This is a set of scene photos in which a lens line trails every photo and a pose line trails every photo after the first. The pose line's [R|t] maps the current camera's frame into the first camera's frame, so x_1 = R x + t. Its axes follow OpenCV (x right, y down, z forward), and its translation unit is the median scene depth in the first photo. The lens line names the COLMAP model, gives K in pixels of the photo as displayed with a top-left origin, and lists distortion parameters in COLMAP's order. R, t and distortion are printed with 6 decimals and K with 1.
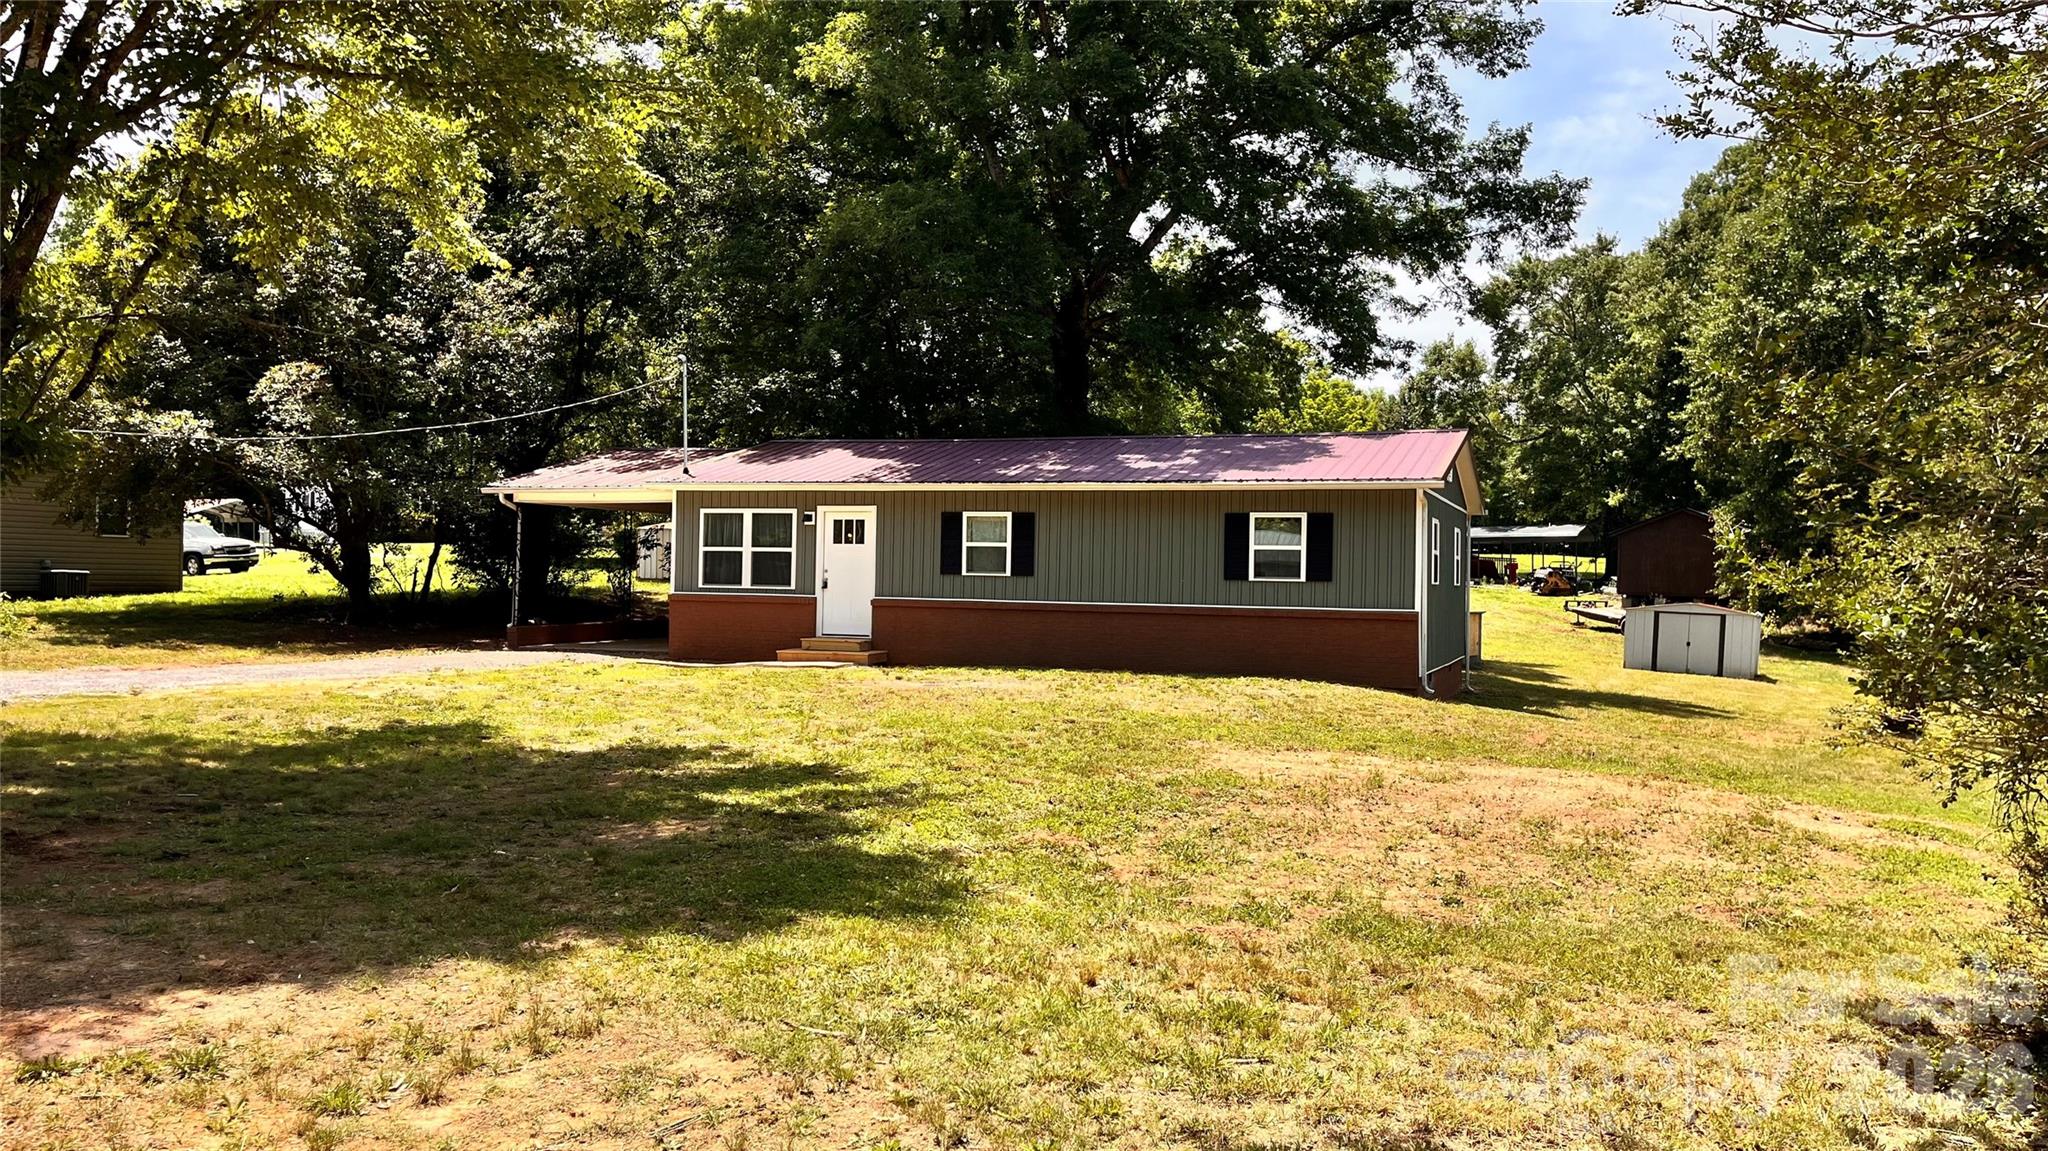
lens RADIAL K [[1579.3, 0, 1024.8], [0, 1579.3, 576.4], [0, 0, 1]] dist [0.008151, -0.000683]
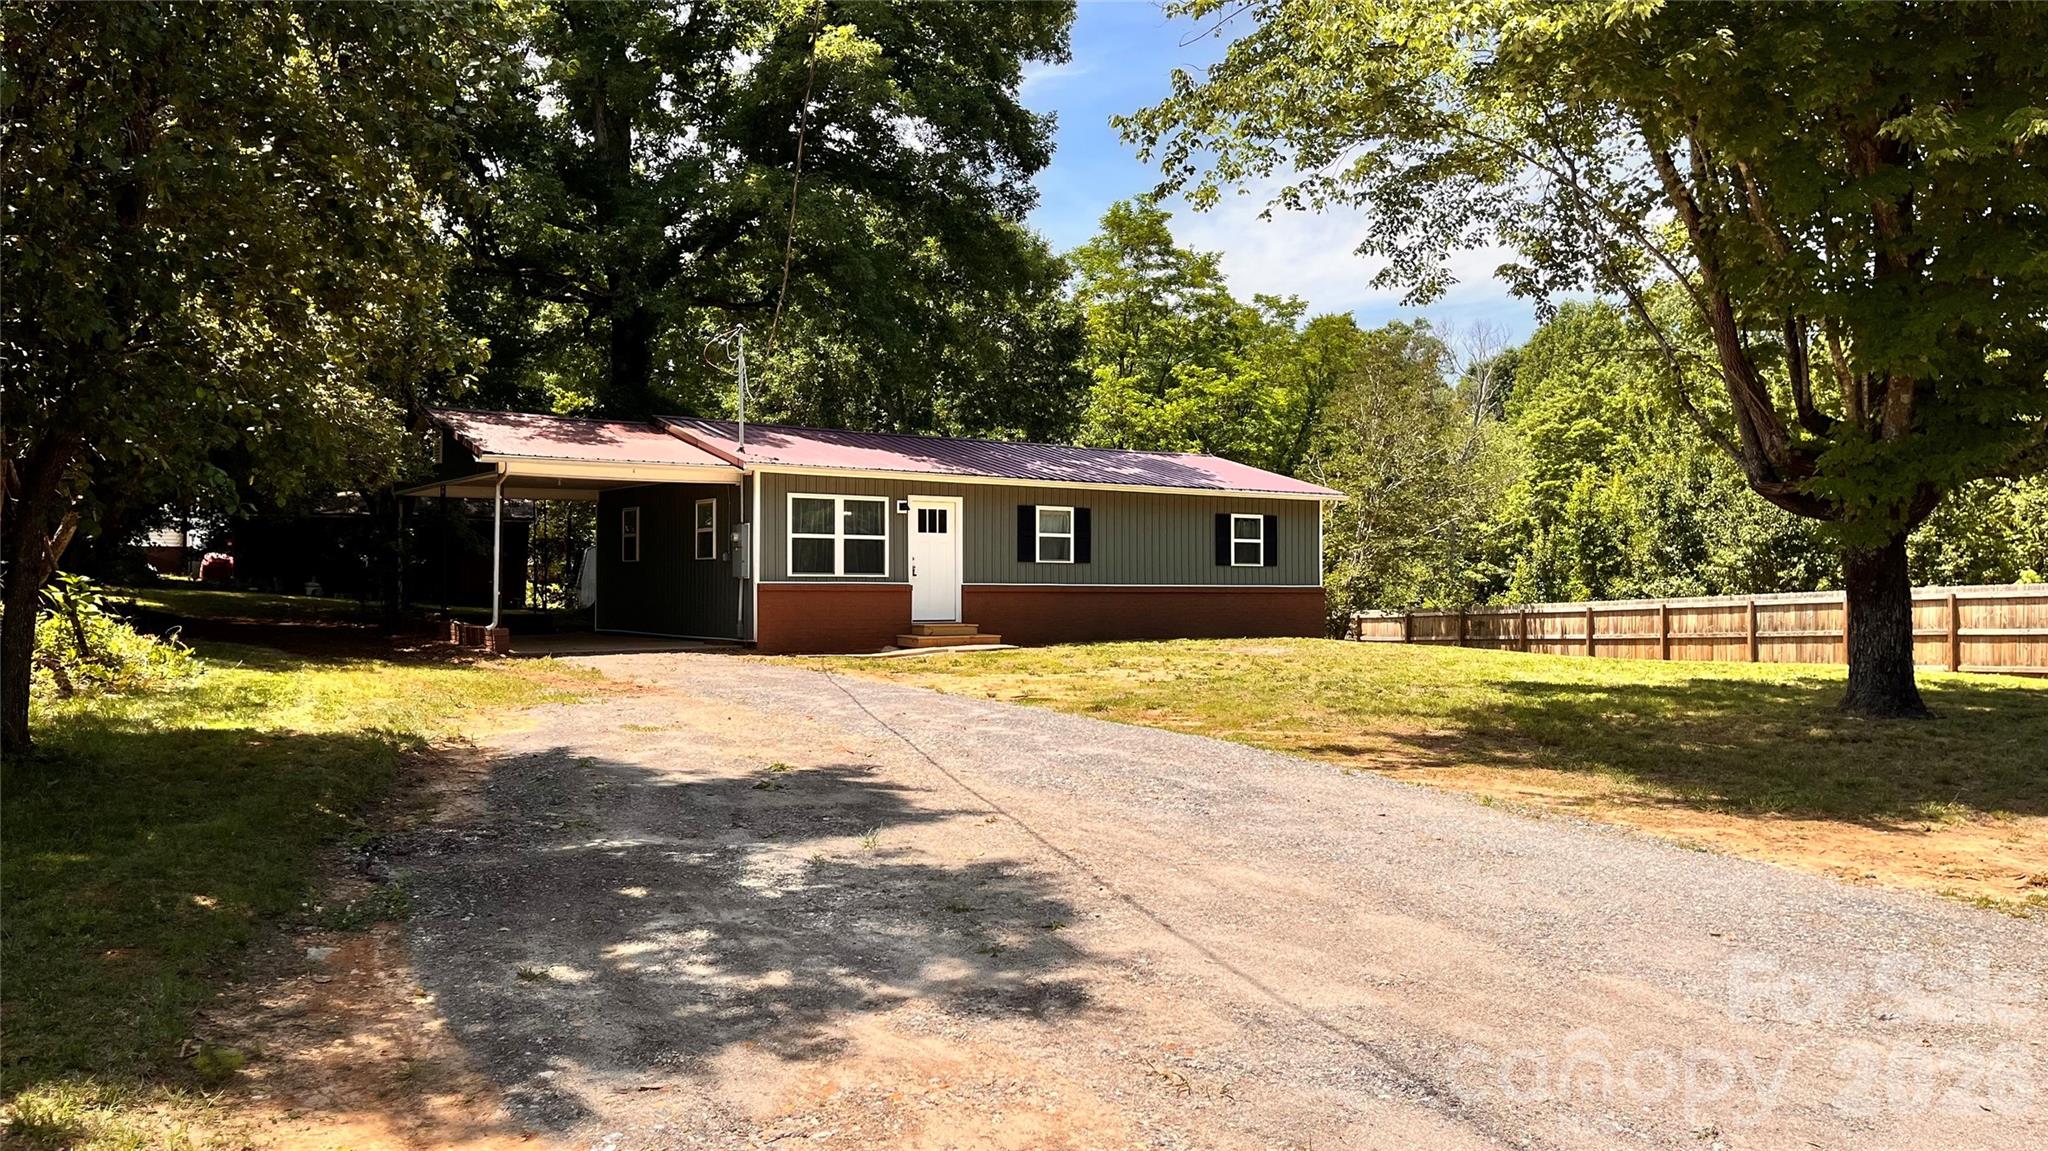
lens RADIAL K [[1579.3, 0, 1025.1], [0, 1579.3, 574.6], [0, 0, 1]] dist [0.008151, -0.000683]
pose [[0.543330, -0.016478, 0.839357, -0.946516], [-0.005996, 0.999706, 0.023507, -0.017619], [-0.839498, -0.017805, 0.543071, 0.378967]]
